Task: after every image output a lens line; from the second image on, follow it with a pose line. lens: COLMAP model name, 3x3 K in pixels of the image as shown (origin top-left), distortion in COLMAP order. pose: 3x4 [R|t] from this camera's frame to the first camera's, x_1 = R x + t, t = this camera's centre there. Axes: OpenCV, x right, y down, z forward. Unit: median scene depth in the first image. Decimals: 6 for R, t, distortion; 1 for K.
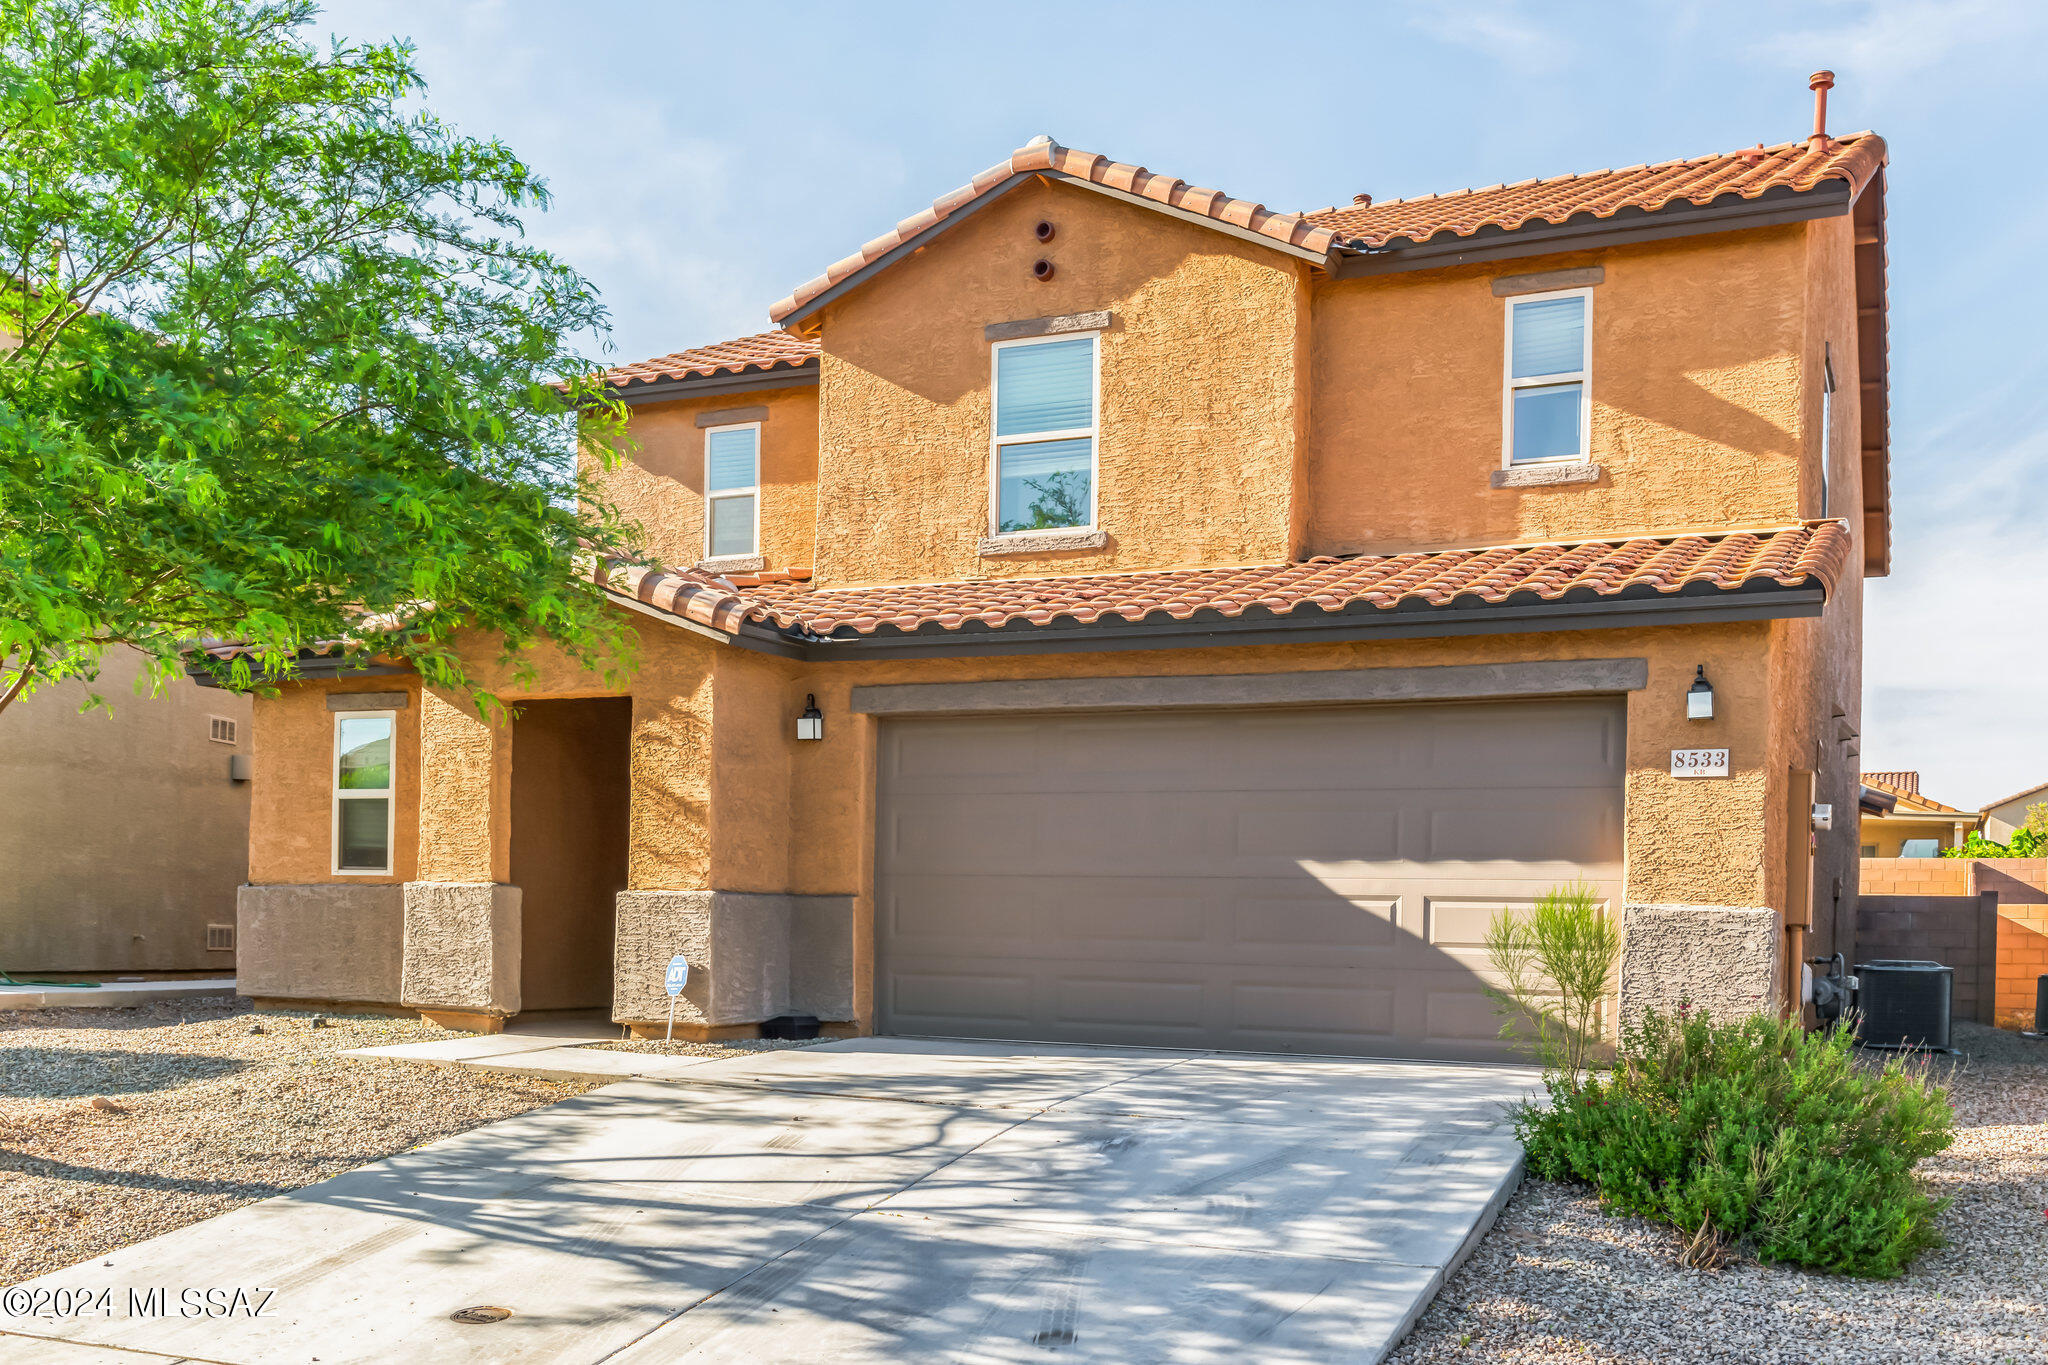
lens RADIAL K [[1913.4, 0, 1024.3], [0, 1913.4, 852.5], [0, 0, 1]] dist [-0.009897, -0.001343]
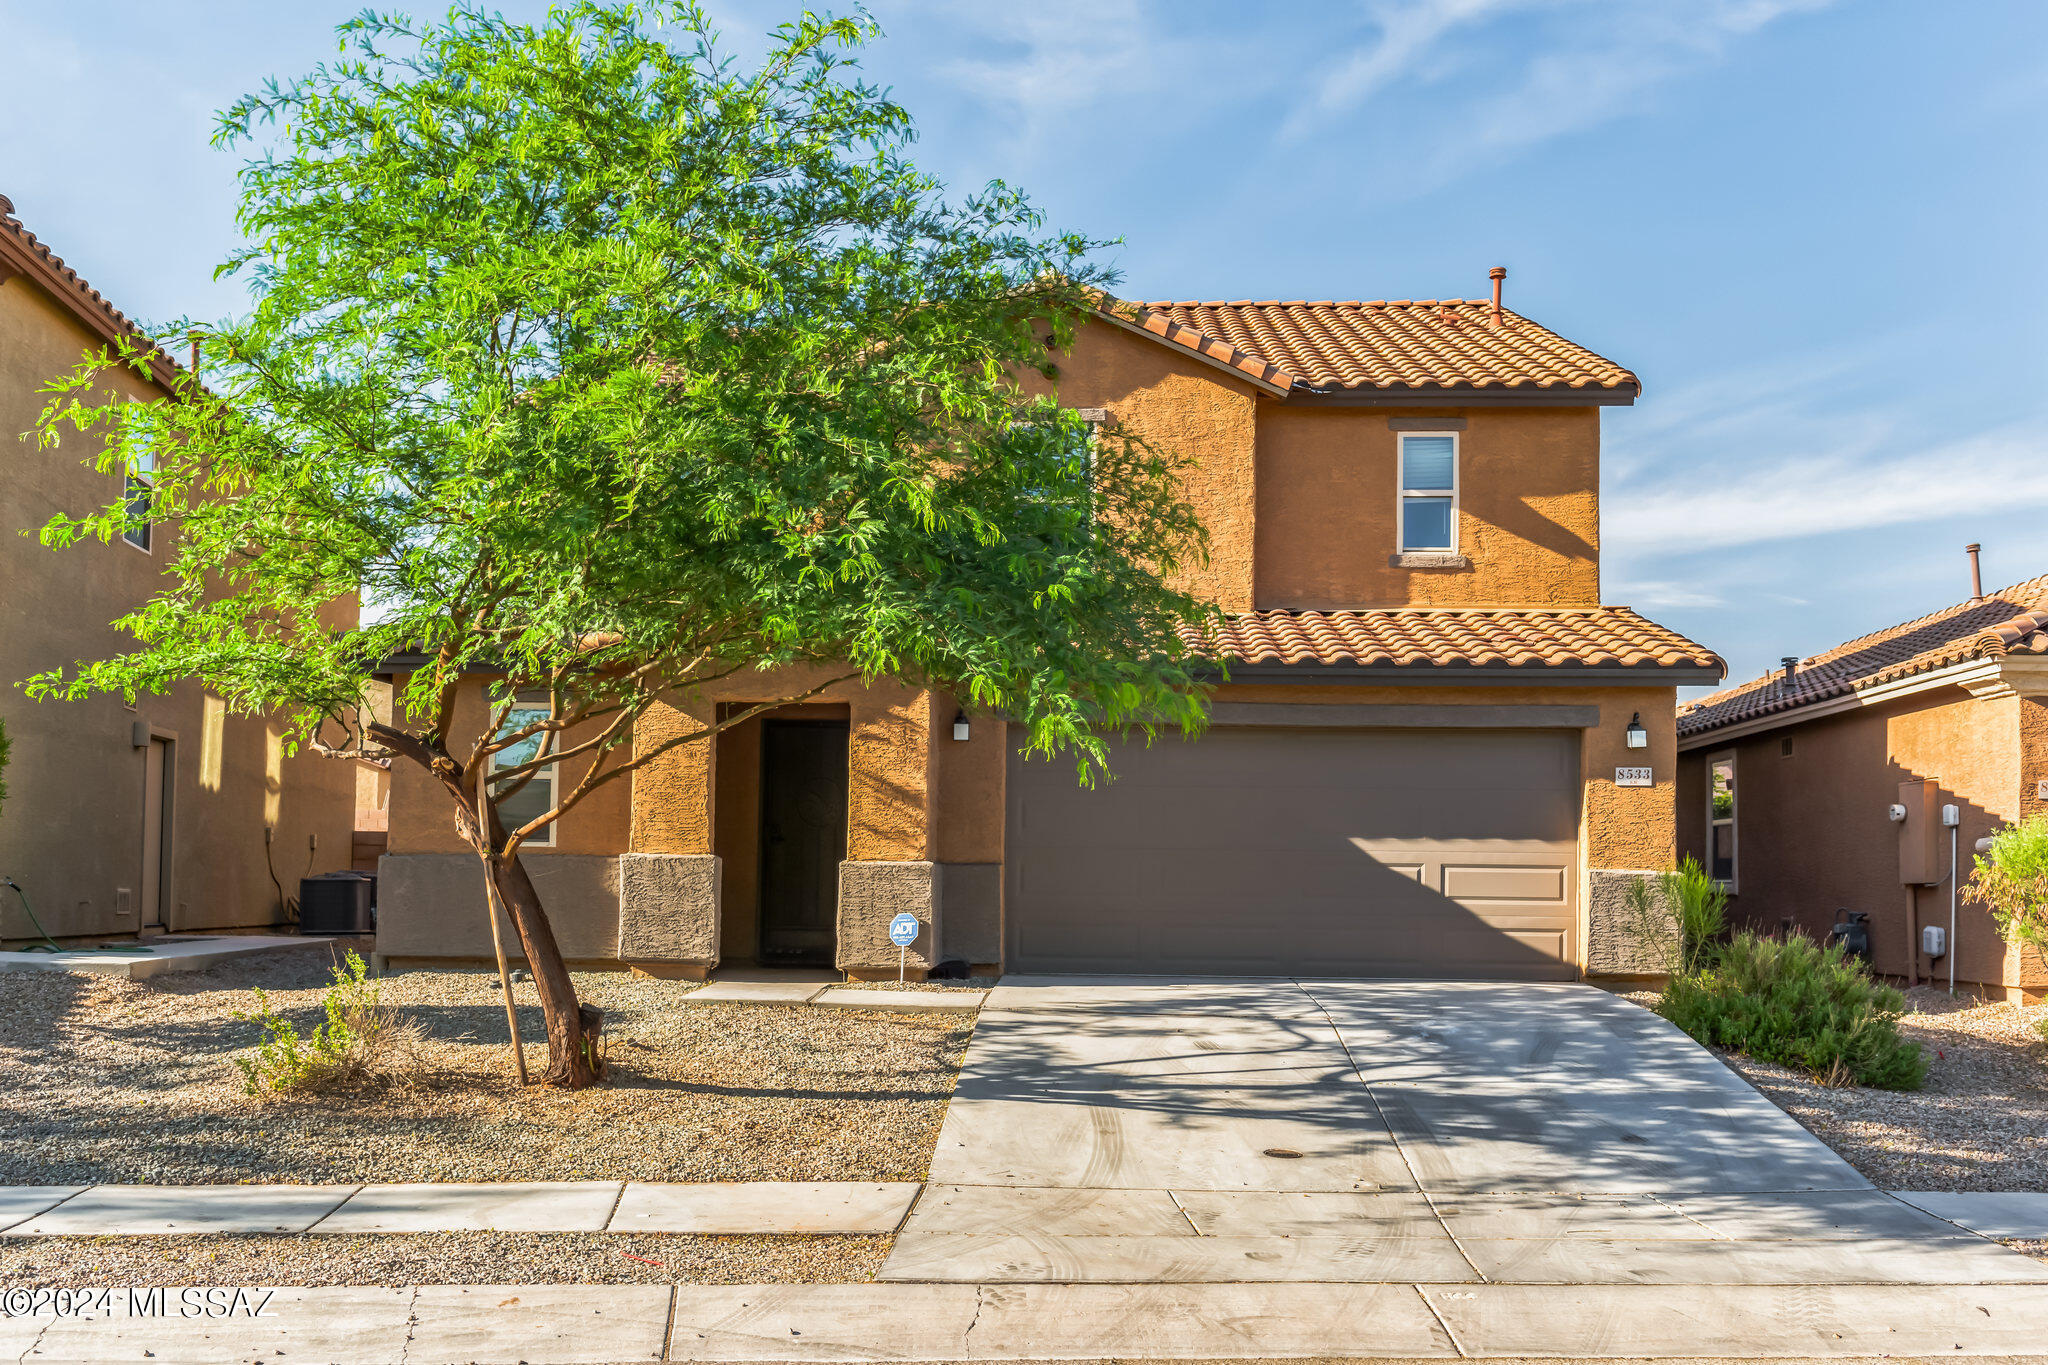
lens RADIAL K [[1892.9, 0, 1024.0], [0, 1892.9, 682.5], [0, 0, 1]] dist [0.004538, -0.001494]
pose [[0.924318, 0.031735, 0.380302, -0.551474], [-0.007830, 0.997904, -0.064241, -0.016933], [-0.381543, 0.056402, 0.922629, -0.173275]]
